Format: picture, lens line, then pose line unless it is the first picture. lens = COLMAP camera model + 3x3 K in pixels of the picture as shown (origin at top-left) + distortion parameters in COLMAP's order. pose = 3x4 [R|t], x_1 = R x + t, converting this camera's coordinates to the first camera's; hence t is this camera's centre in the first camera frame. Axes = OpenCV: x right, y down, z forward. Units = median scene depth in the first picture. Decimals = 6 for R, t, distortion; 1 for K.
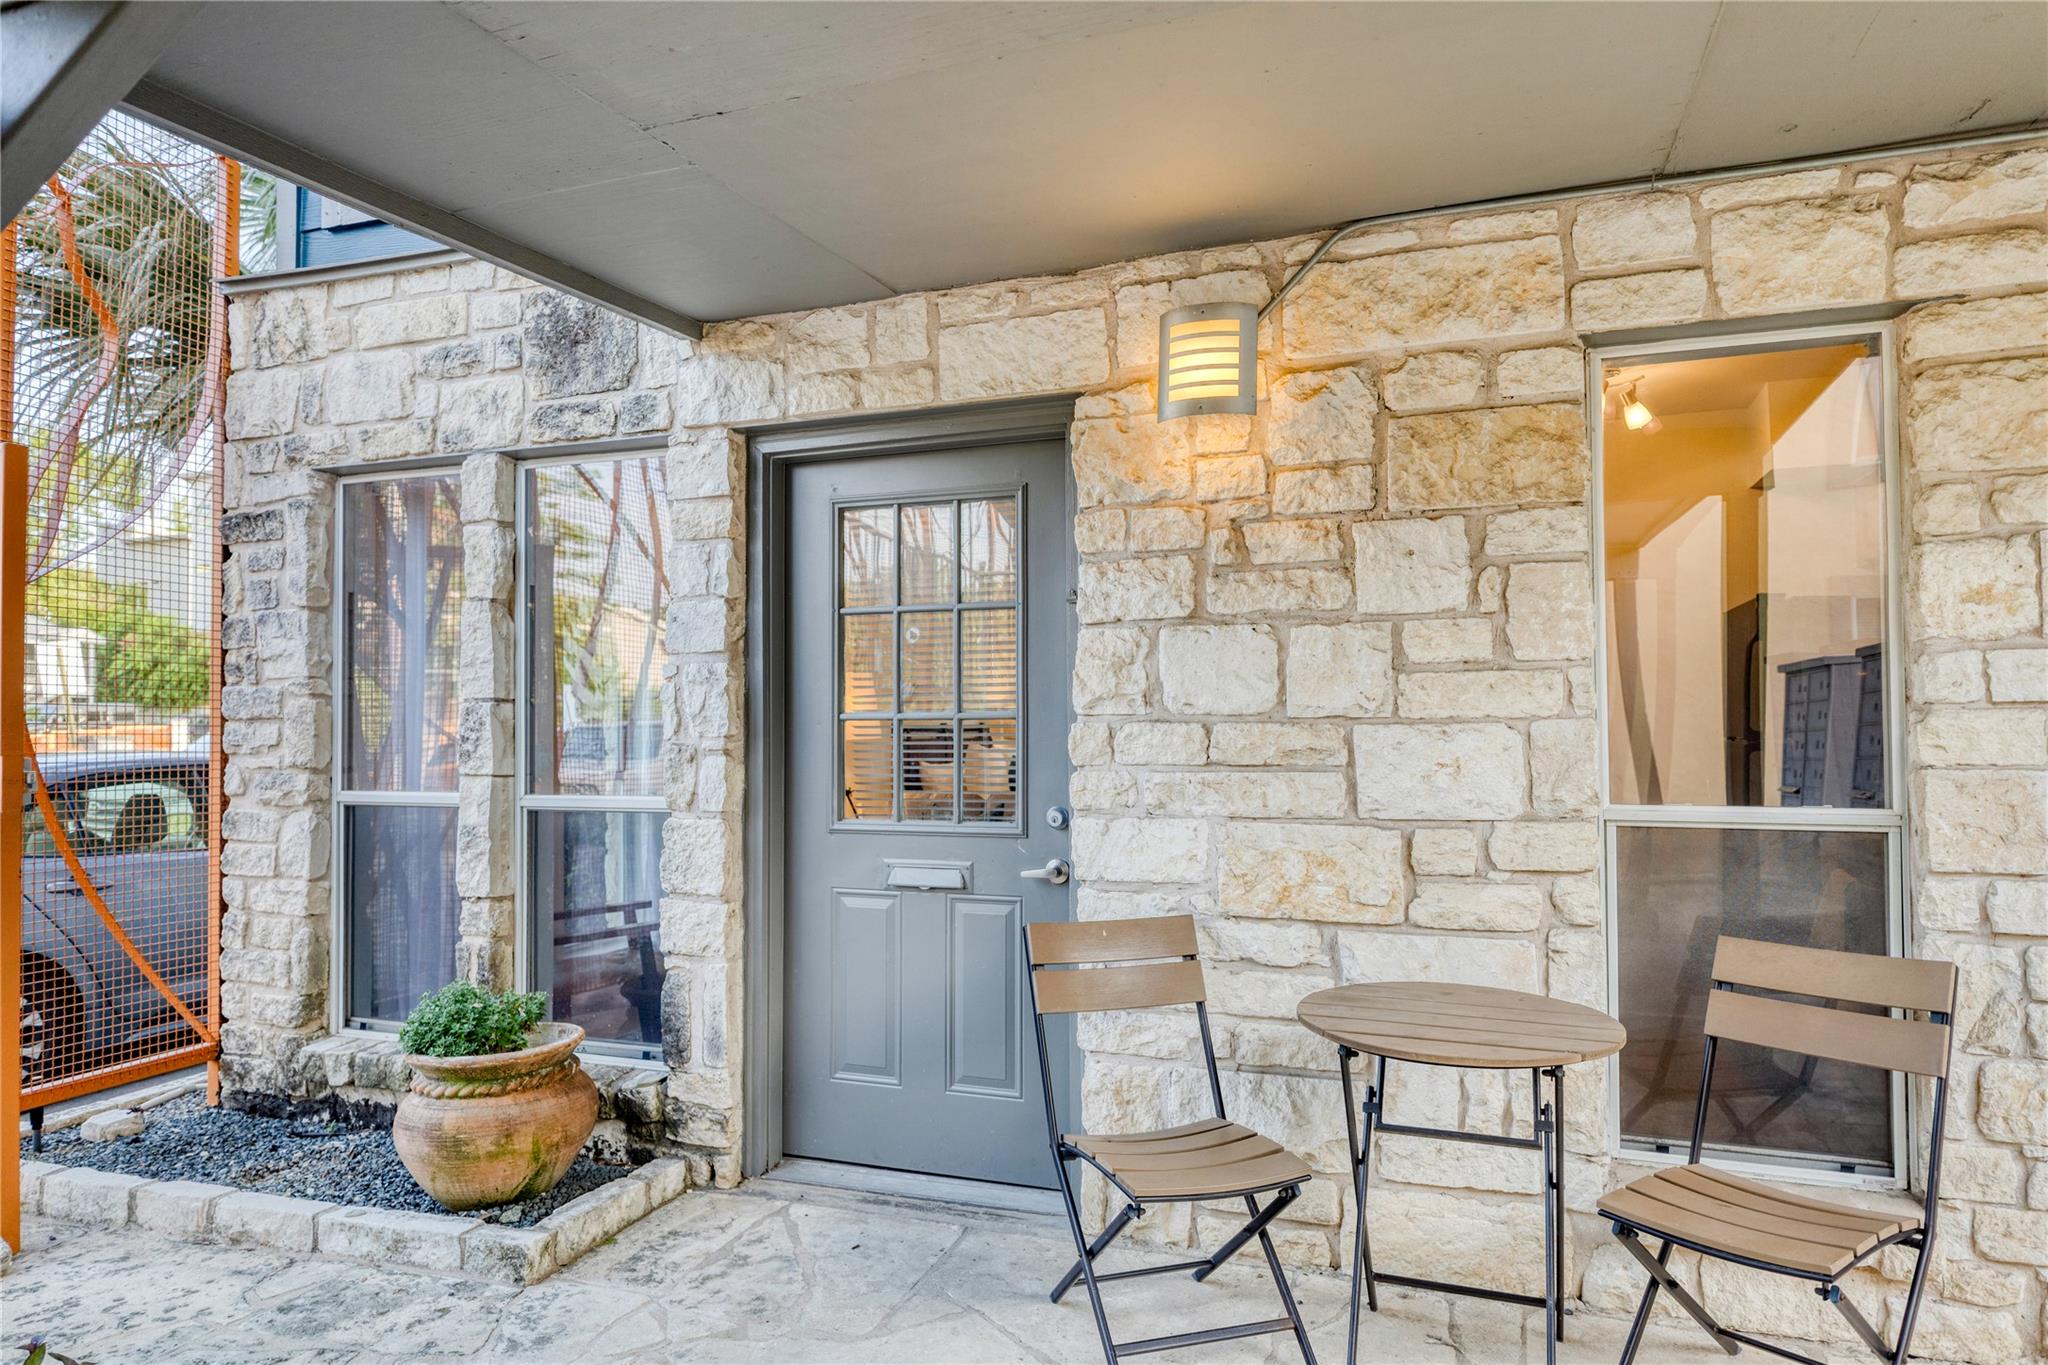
lens RADIAL K [[1328.5, 0, 1026.2], [0, 1328.5, 688.6], [0, 0, 1]] dist [0.009387, 0.000665]
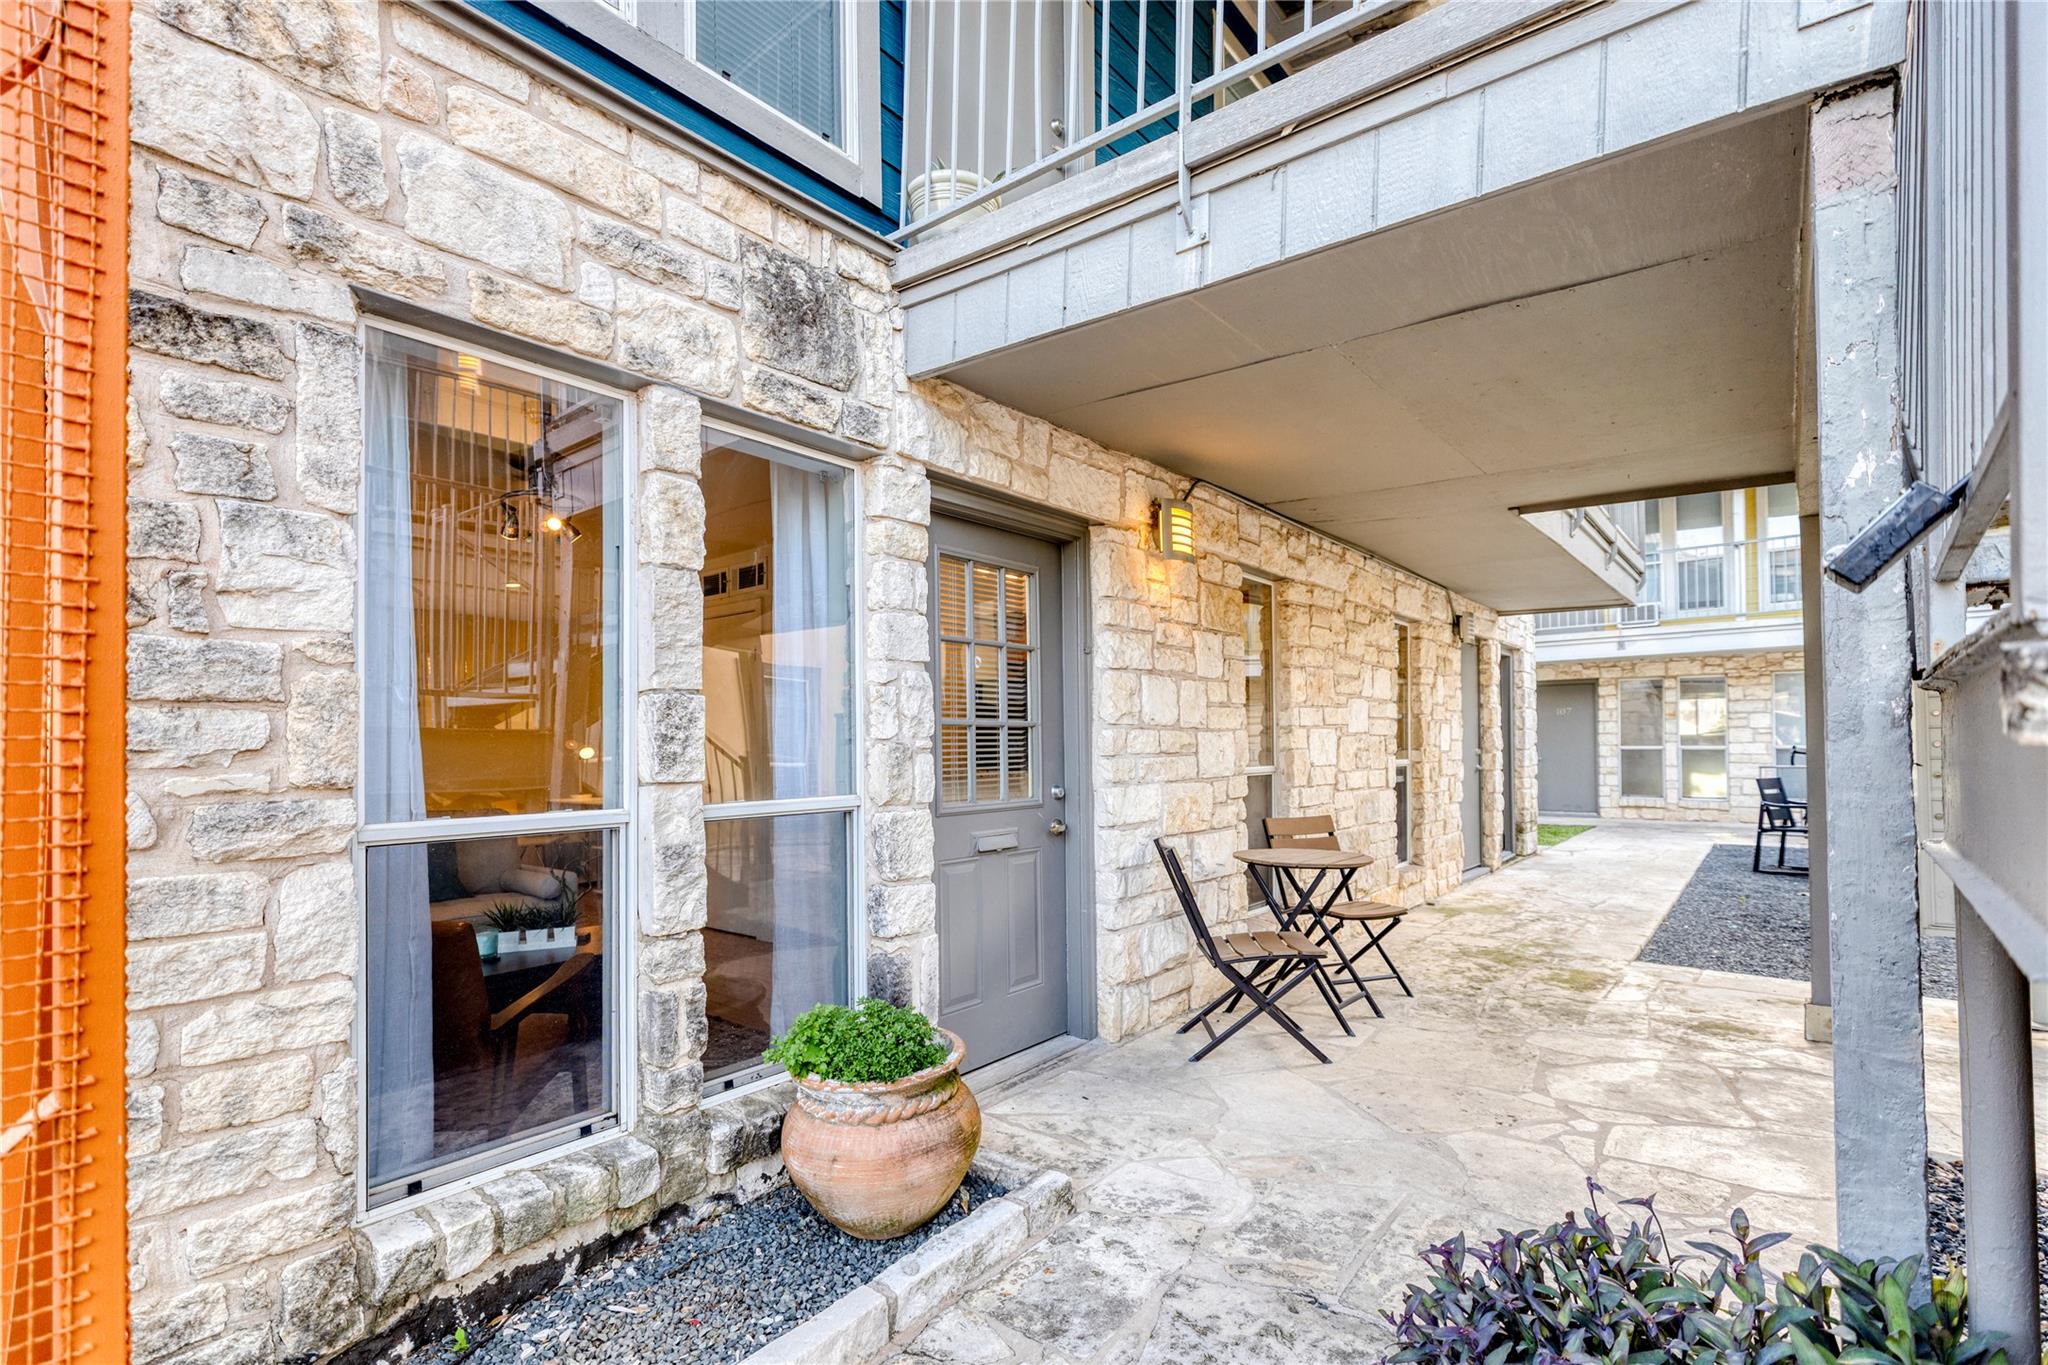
lens RADIAL K [[949.2, 0, 1058.6], [0, 949.2, 736.8], [0, 0, 1]] dist [0.004913, 0.001579]
pose [[0.285951, 0.012397, 0.958164, -0.914142], [-0.011805, 0.999886, -0.009414, 0.039624], [-0.958171, -0.008619, 0.286065, 0.616978]]
